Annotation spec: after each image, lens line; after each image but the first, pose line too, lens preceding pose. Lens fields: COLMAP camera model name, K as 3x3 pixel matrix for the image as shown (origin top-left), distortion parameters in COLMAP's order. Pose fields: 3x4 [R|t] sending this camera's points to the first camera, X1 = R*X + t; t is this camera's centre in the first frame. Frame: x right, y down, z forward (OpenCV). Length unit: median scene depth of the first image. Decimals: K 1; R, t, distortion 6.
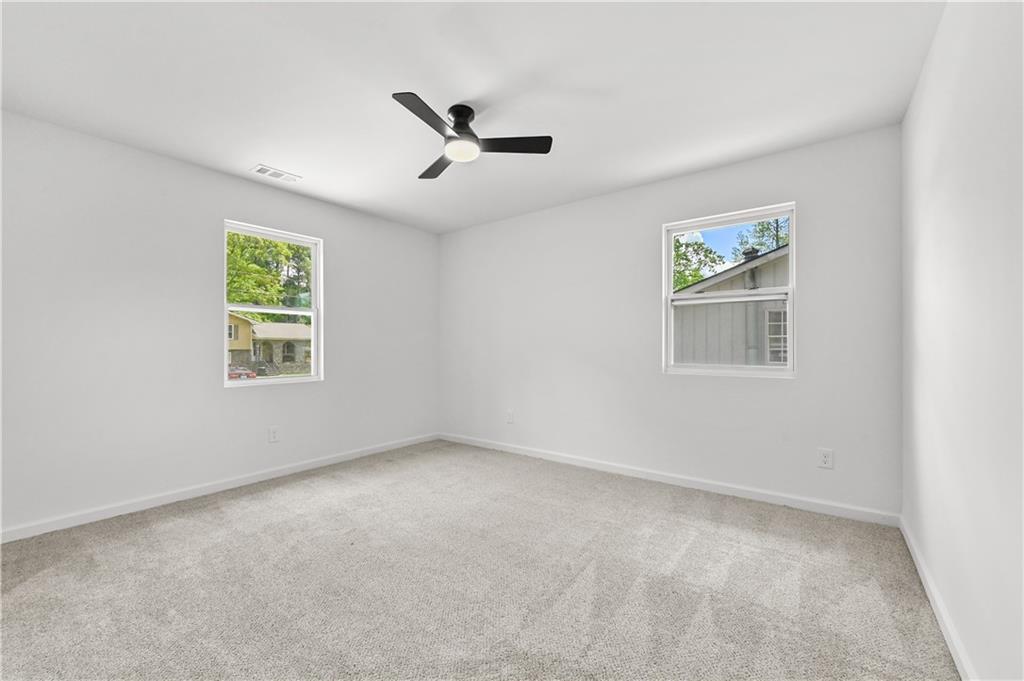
lens RADIAL K [[411.2, 0, 512.0], [0, 411.2, 340.5], [0, 0, 1]] dist [0.000152, 0.000035]
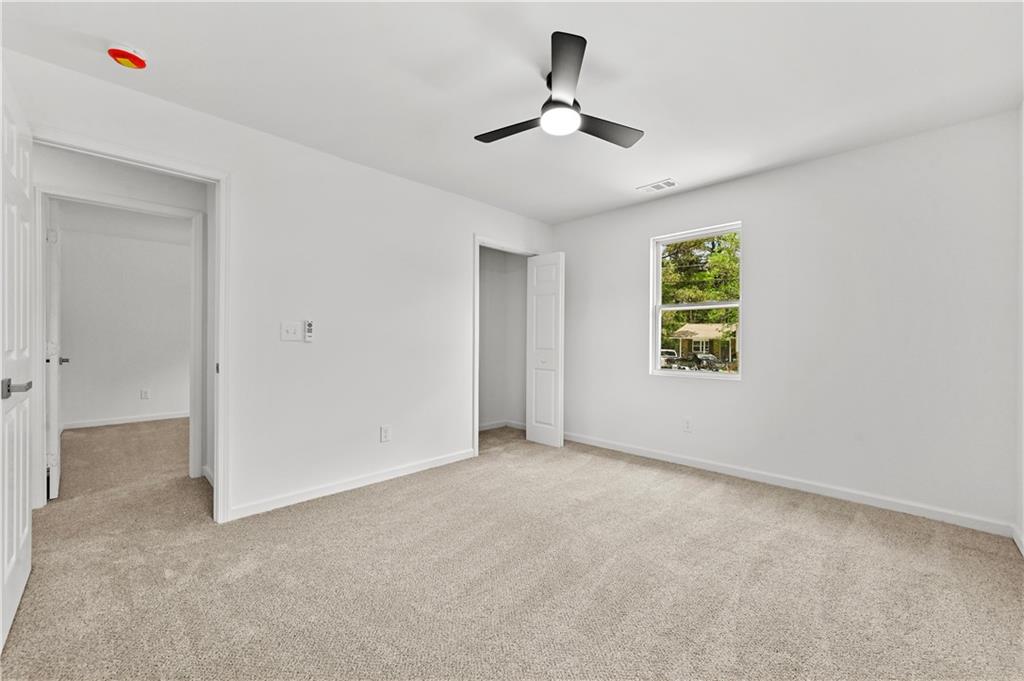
lens RADIAL K [[421.6, 0, 512.3], [0, 421.6, 323.5], [0, 0, 1]] dist [0.001056, 0.000139]
pose [[-0.170046, -0.036730, -0.984751, 0.582116], [0.016096, 0.999068, -0.040043, 0.007069], [0.985305, -0.022659, -0.169296, 0.759990]]
